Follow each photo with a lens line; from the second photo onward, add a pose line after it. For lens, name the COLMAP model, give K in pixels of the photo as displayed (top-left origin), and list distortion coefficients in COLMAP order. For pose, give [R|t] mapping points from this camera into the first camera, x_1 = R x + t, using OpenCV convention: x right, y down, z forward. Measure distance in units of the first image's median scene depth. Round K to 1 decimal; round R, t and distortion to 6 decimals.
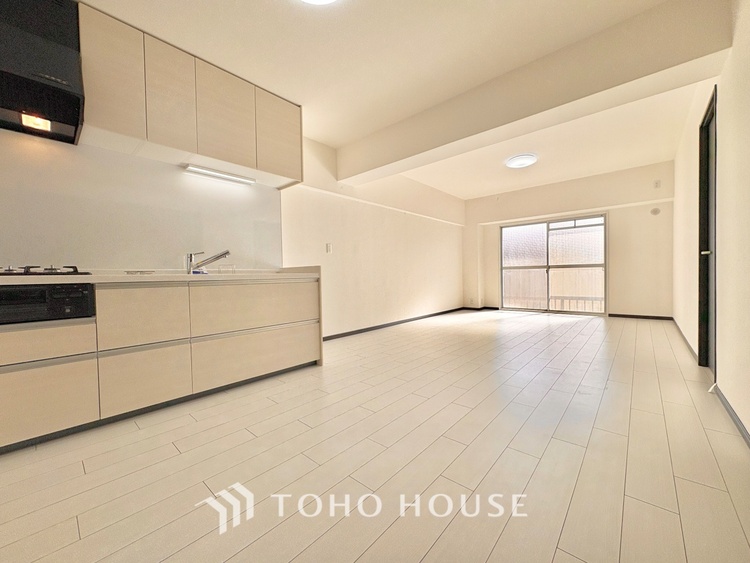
lens RADIAL K [[299.2, 0, 374.8], [0, 299.2, 280.7], [0, 0, 1]] dist [0.000761, -0.000003]
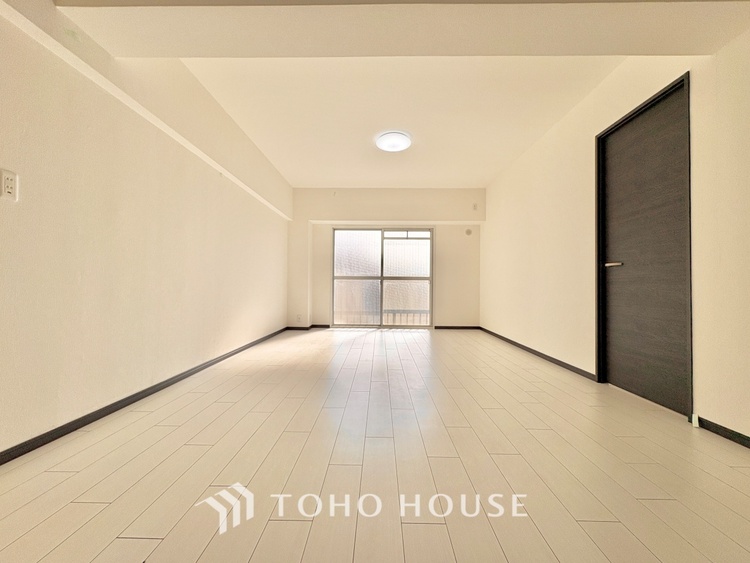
lens RADIAL K [[299.2, 0, 374.8], [0, 299.2, 281.4], [0, 0, 1]] dist [0.000761, -0.000003]
pose [[0.756305, 0.034787, 0.653293, -0.040537], [-0.011236, 0.999129, -0.040194, 0.001007], [-0.654122, 0.023059, 0.756037, 0.336452]]
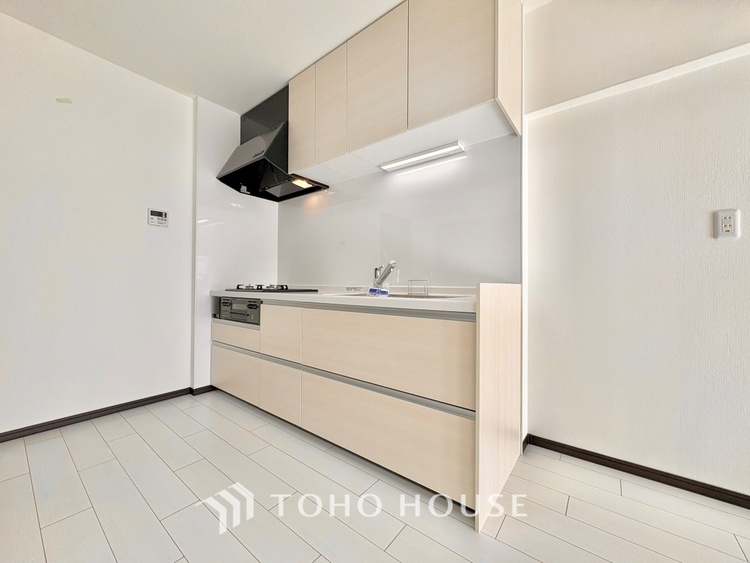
lens RADIAL K [[299.2, 0, 374.7], [0, 299.2, 282.9], [0, 0, 1]] dist [0.000761, -0.000003]
pose [[0.068034, 0.013525, -0.997591, 0.099342], [-0.028557, 0.999525, 0.011603, -0.024171], [0.997274, 0.027699, 0.068388, 0.392661]]
